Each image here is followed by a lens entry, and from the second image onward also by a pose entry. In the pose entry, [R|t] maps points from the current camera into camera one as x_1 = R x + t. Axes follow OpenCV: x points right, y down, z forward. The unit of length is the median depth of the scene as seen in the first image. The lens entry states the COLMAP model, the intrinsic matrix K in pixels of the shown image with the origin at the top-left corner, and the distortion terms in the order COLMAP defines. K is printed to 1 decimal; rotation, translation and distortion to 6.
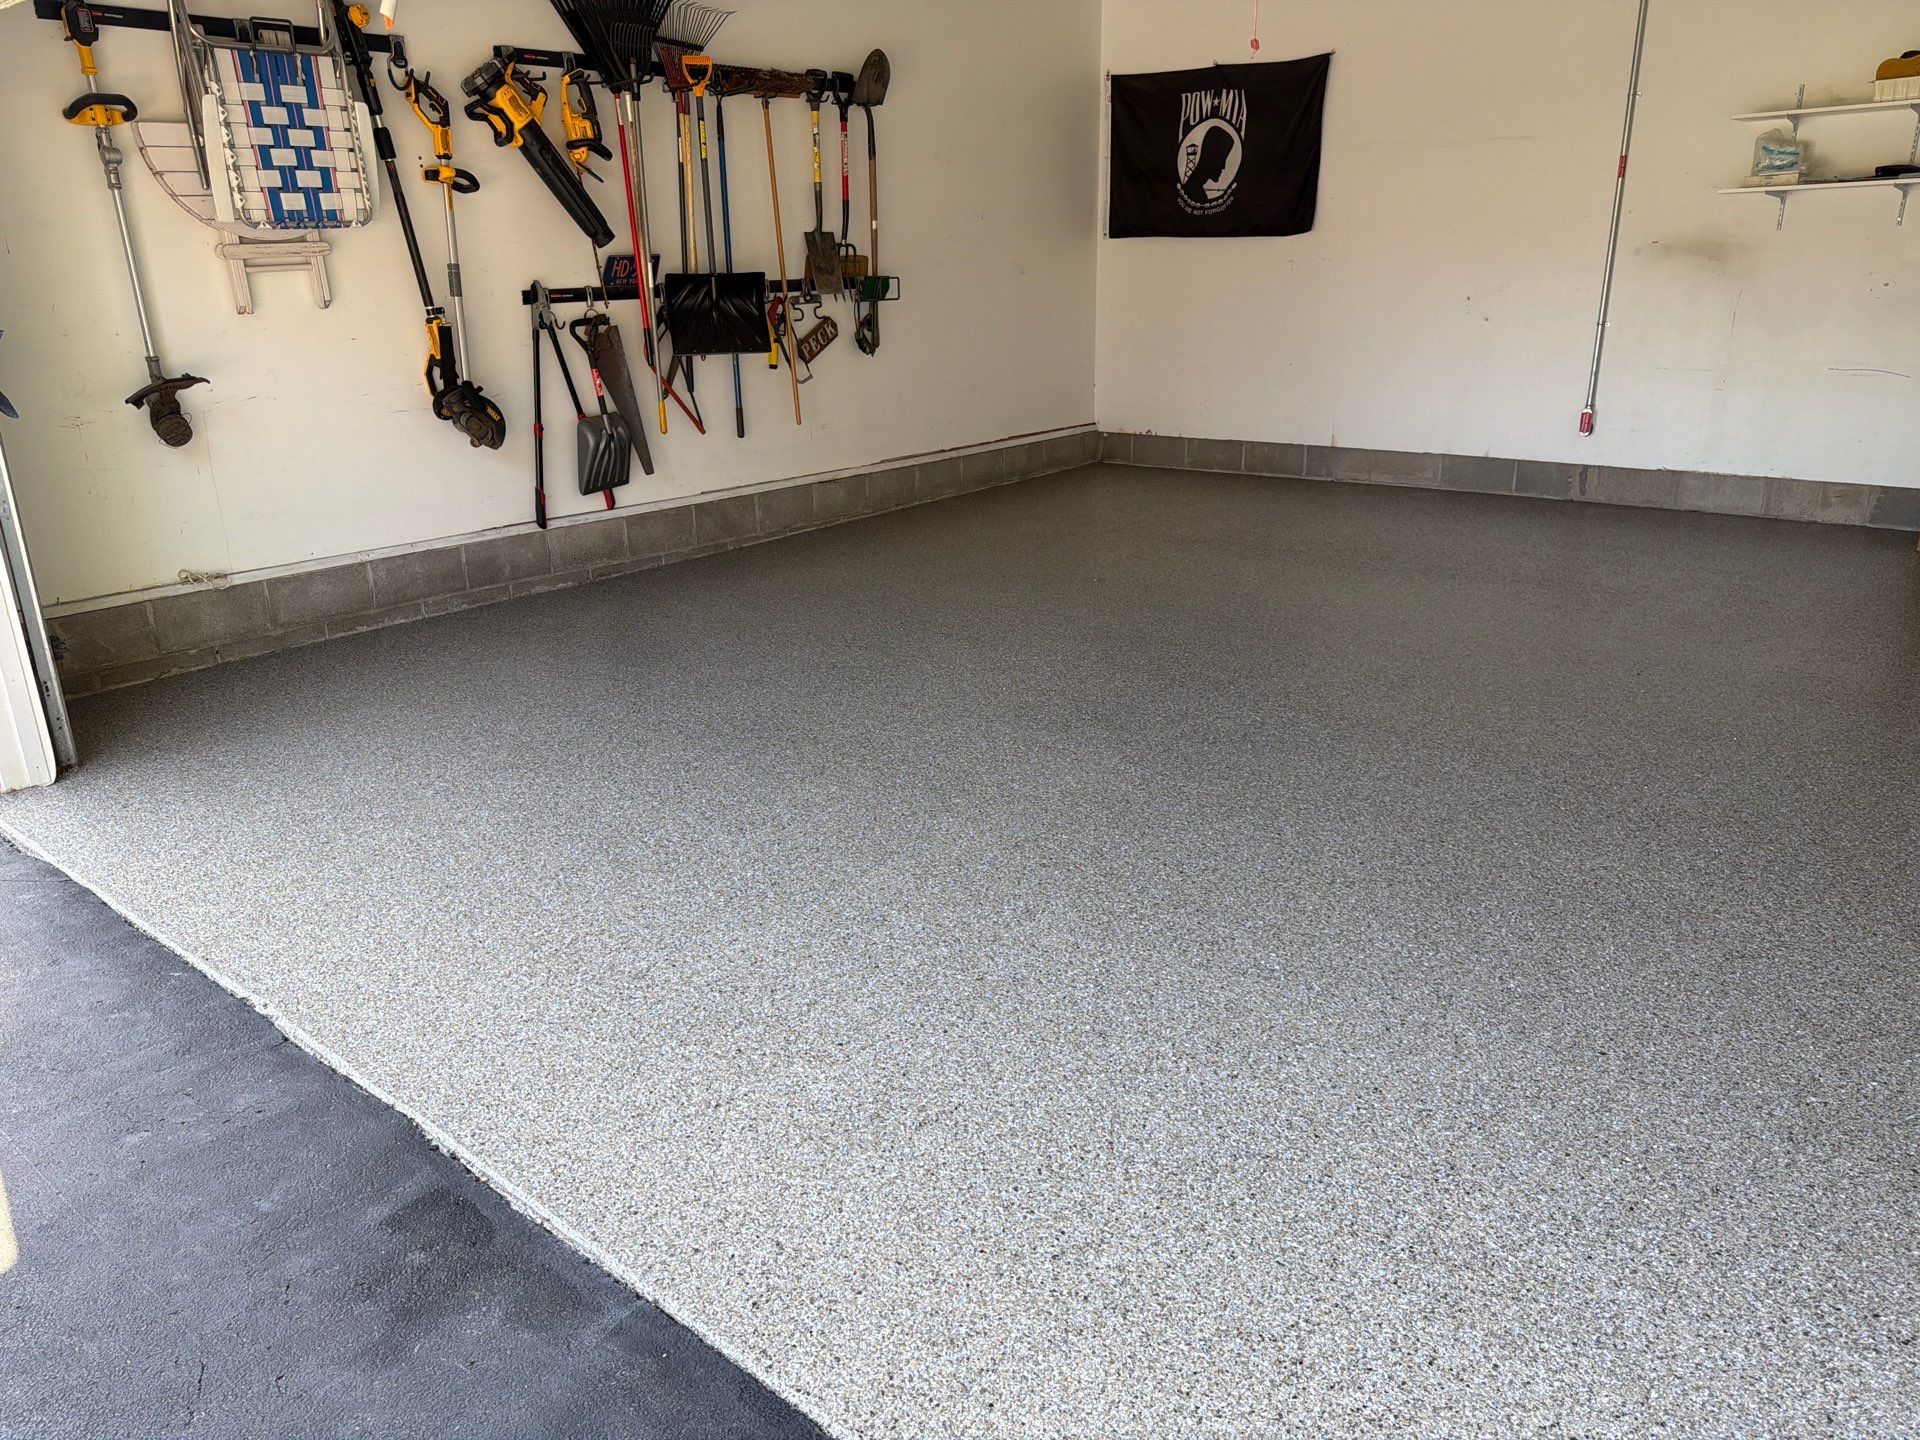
lens RADIAL K [[1349.9, 0, 957.0], [0, 1349.9, 732.1], [0, 0, 1]] dist [0.033983, -0.034208]
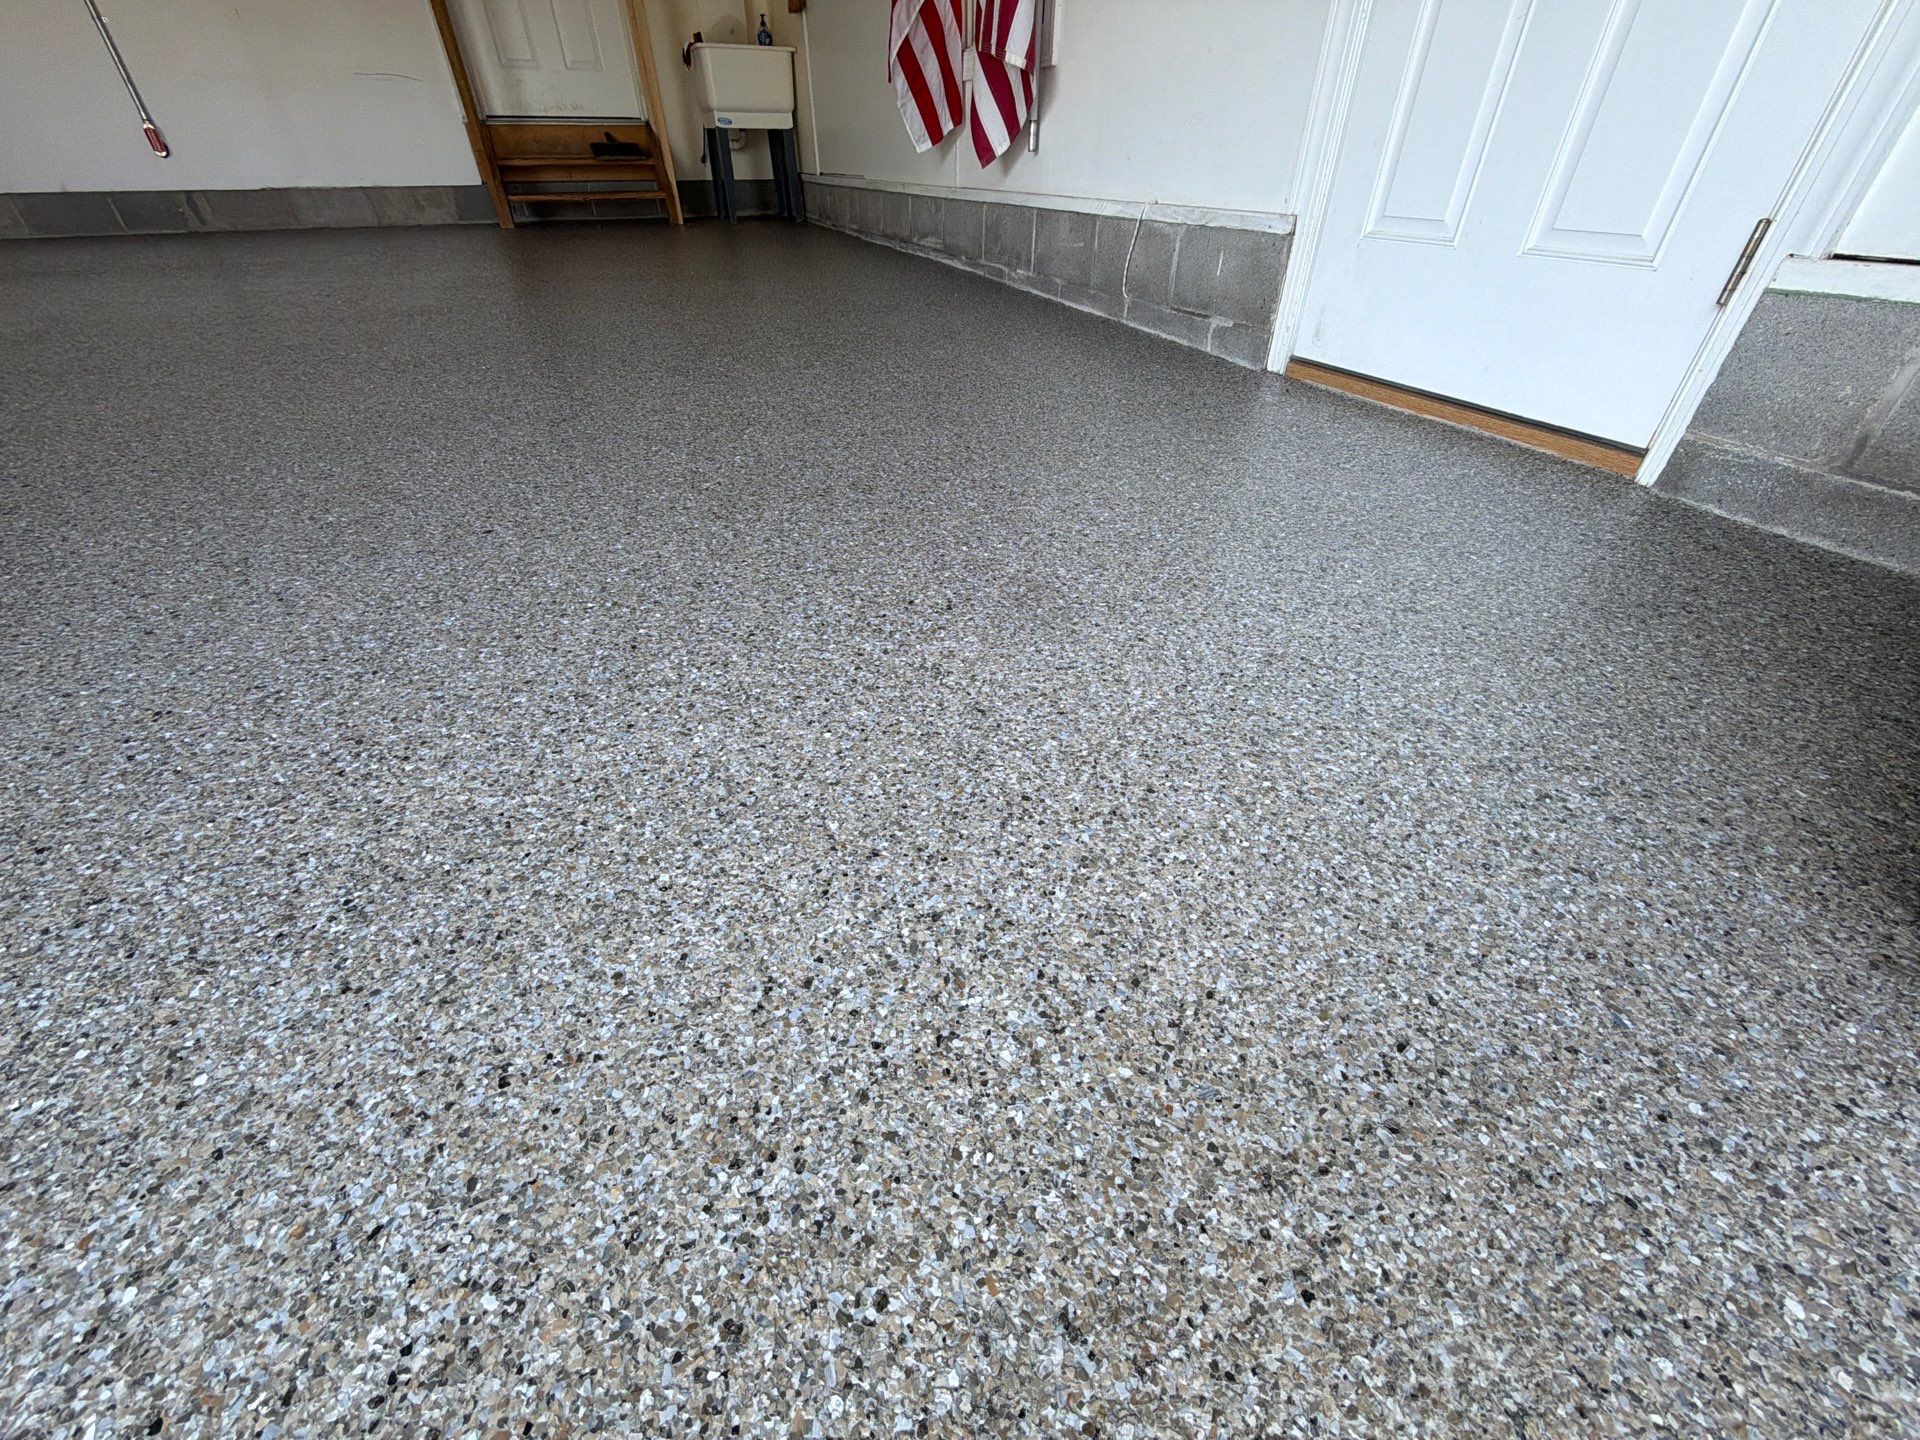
lens RADIAL K [[759.4, 0, 958.0], [0, 759.4, 722.7], [0, 0, 1]] dist [0.000089, -0.000108]
pose [[0.435742, -0.522841, 0.732644, 0.101923], [0.291677, 0.852083, 0.434601, 0.103933], [-0.851501, 0.024321, 0.523789, 0.257514]]
